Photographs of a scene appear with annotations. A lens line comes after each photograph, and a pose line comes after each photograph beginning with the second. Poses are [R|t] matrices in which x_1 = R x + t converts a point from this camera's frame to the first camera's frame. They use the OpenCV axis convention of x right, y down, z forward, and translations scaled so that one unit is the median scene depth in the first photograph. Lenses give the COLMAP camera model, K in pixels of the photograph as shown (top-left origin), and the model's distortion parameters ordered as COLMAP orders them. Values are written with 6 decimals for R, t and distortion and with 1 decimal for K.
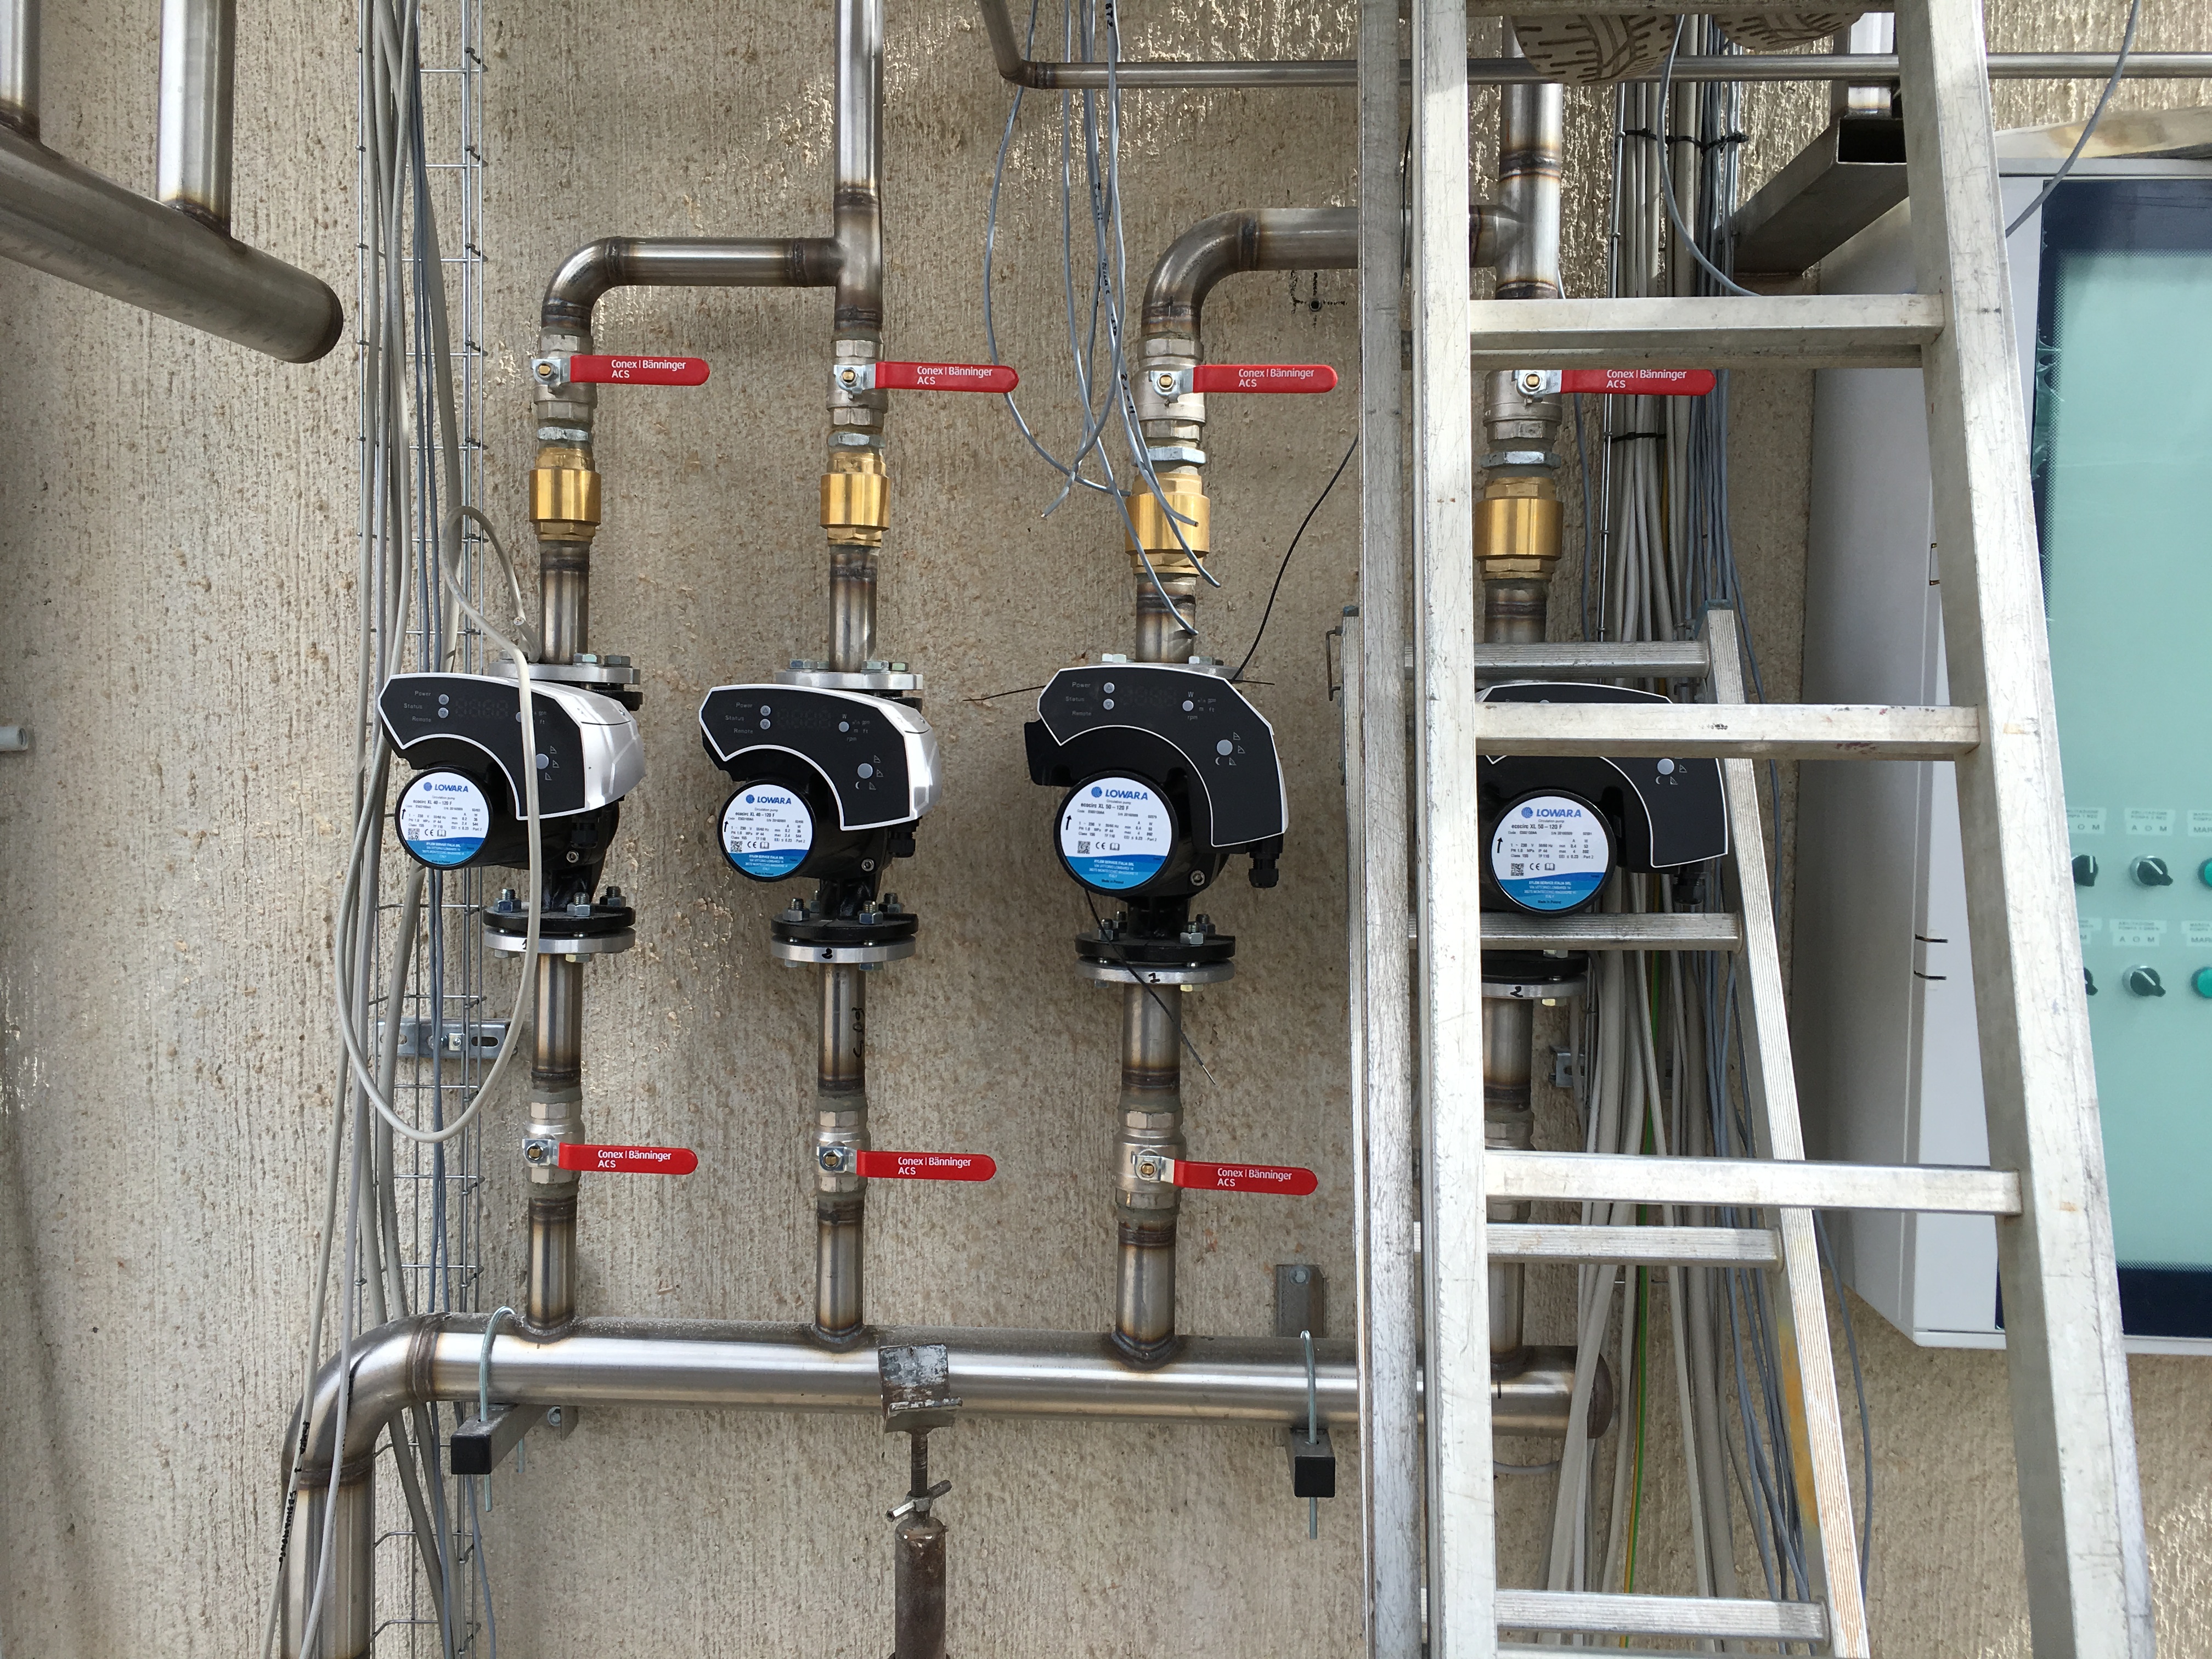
lens RADIAL K [[1864.3, 0, 1106.0], [0, 1864.3, 829.5], [0, 0, 1]] dist [0.085260, -0.109891]
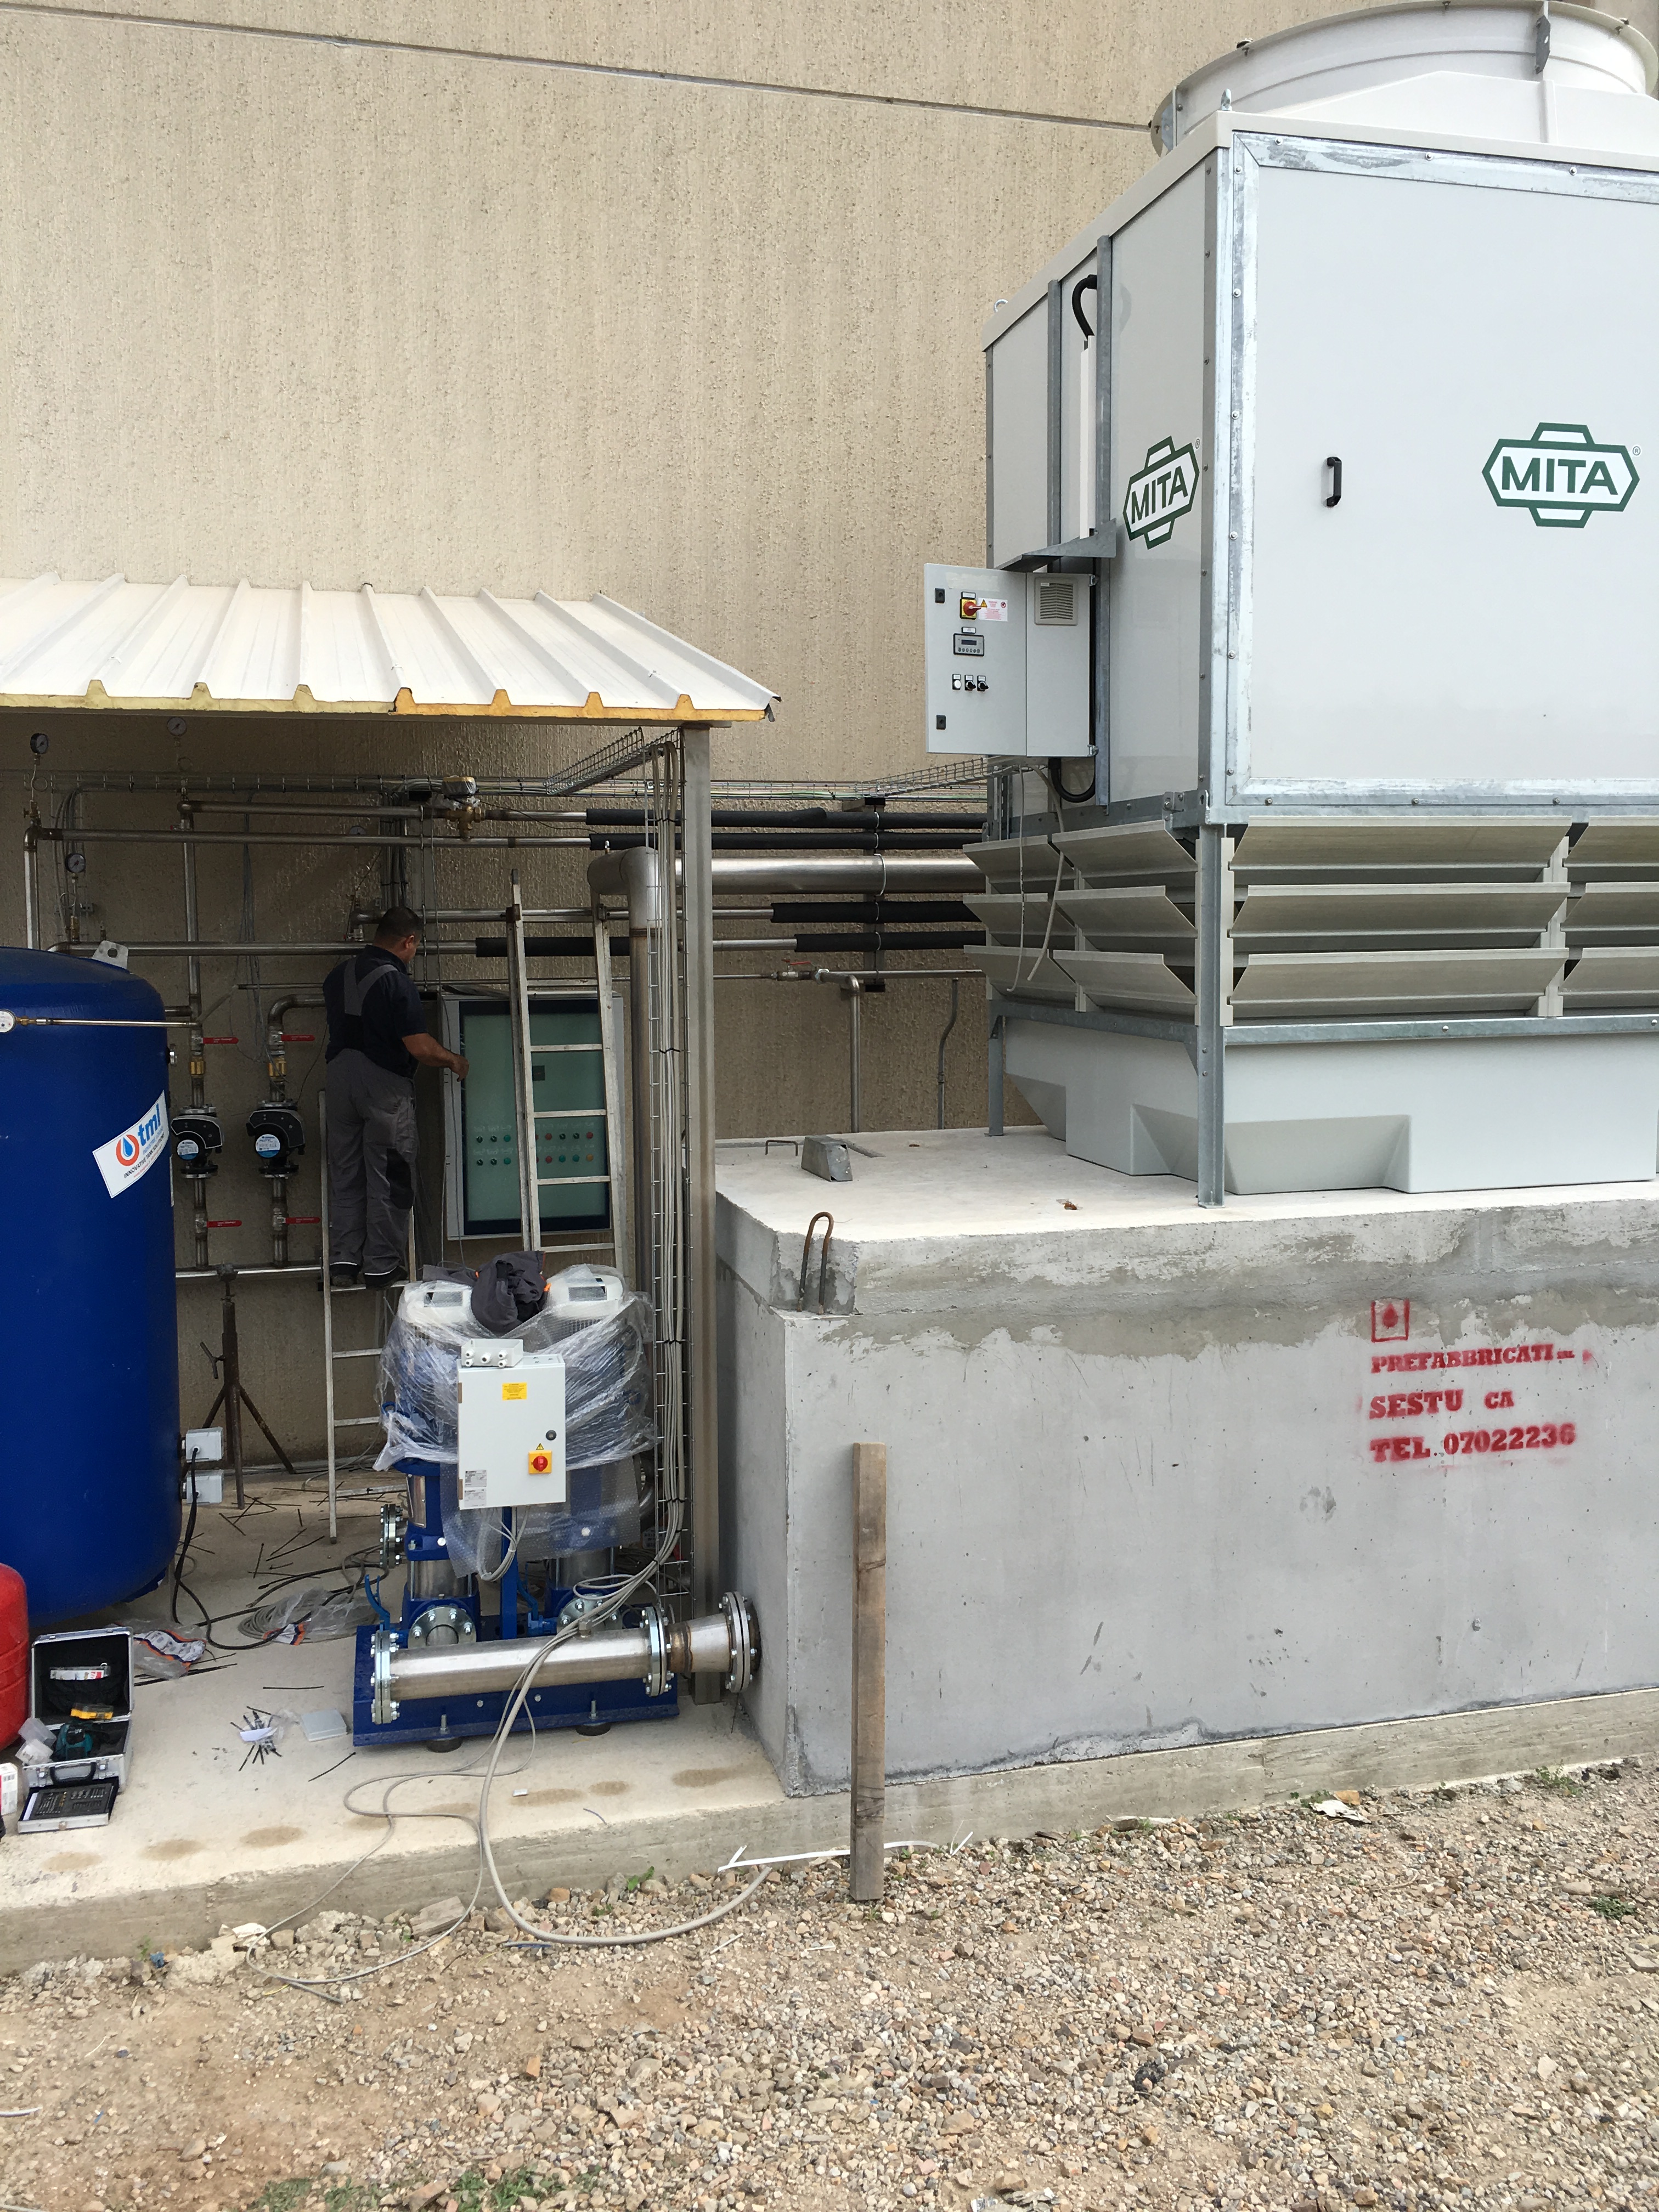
lens RADIAL K [[1864.3, 0, 860.0], [0, 1864.3, 1094.5], [0, 0, 1]] dist [0.085260, -0.109891]
pose [[0.947251, -0.050257, 0.316526, -0.064476], [0.038983, 0.998363, 0.041854, -0.235142], [-0.318112, -0.027307, 0.947660, -3.494049]]
